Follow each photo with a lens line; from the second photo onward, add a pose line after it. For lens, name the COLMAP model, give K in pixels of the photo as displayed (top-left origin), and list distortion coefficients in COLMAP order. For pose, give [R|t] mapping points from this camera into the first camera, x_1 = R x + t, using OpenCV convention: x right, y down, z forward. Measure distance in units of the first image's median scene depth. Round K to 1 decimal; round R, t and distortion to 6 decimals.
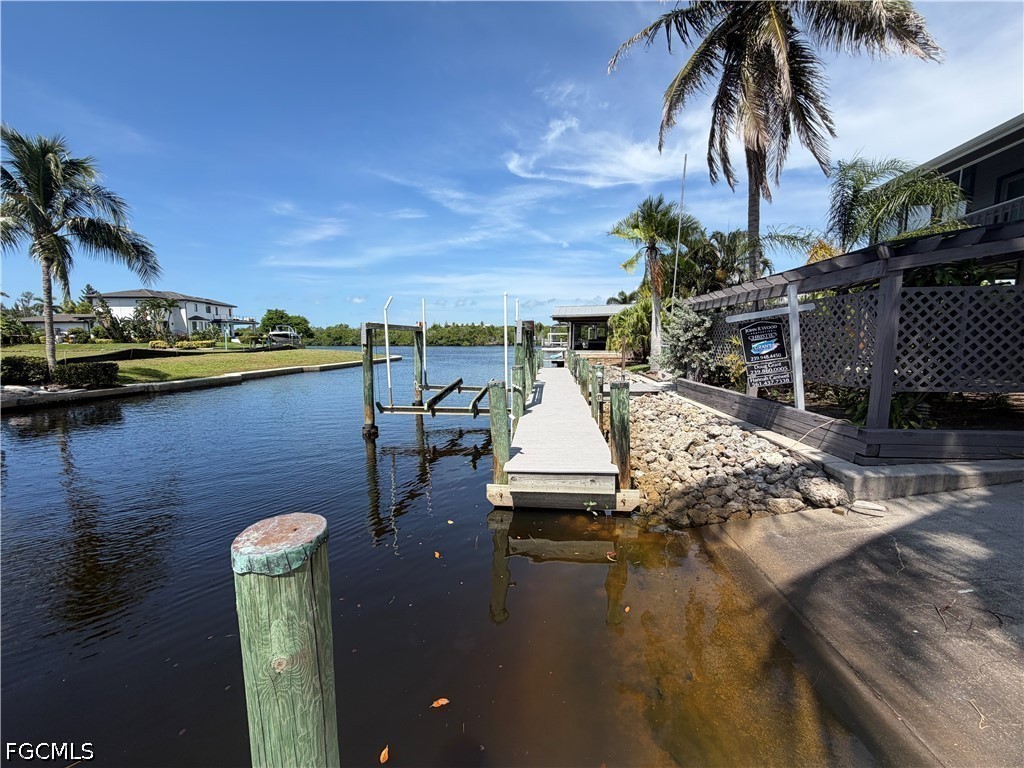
lens RADIAL K [[407.7, 0, 504.2], [0, 407.7, 383.7], [0, 0, 1]] dist [-0.000099, 0.000614]
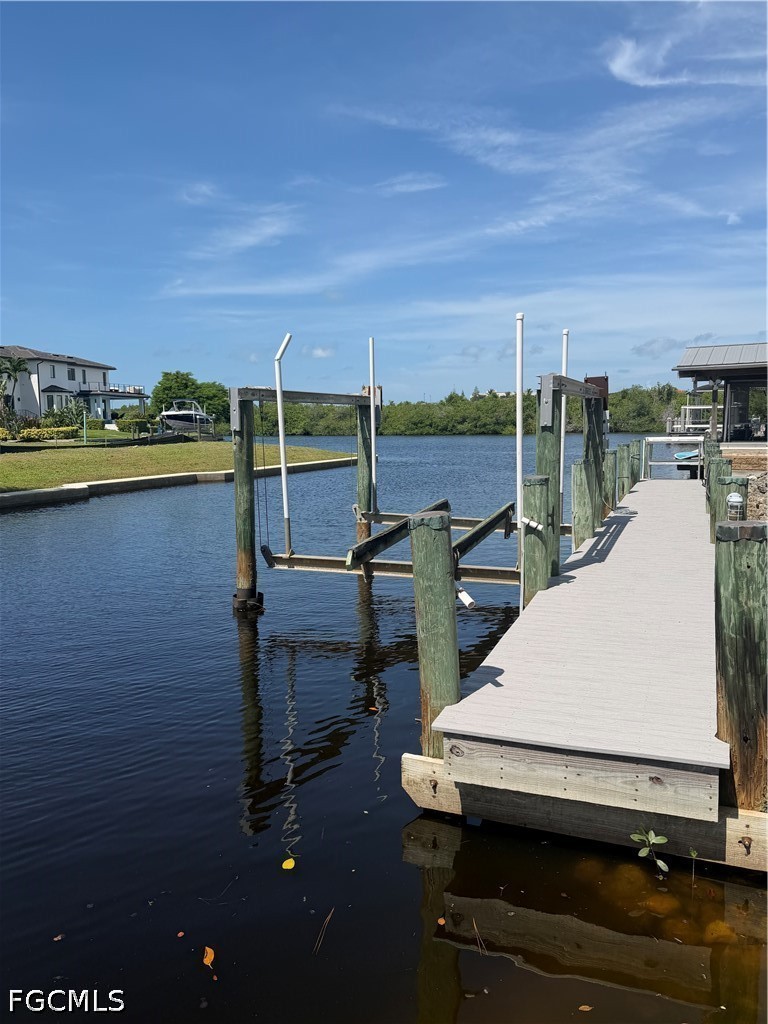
lens RADIAL K [[783.1, 0, 378.4], [0, 783.1, 508.1], [0, 0, 1]] dist [0.056043, -0.066866]
pose [[0.963830, 0.020048, -0.265762, 0.064505], [-0.019788, 0.999798, 0.003658, -0.006083], [0.265781, 0.001733, 0.964032, 0.087086]]
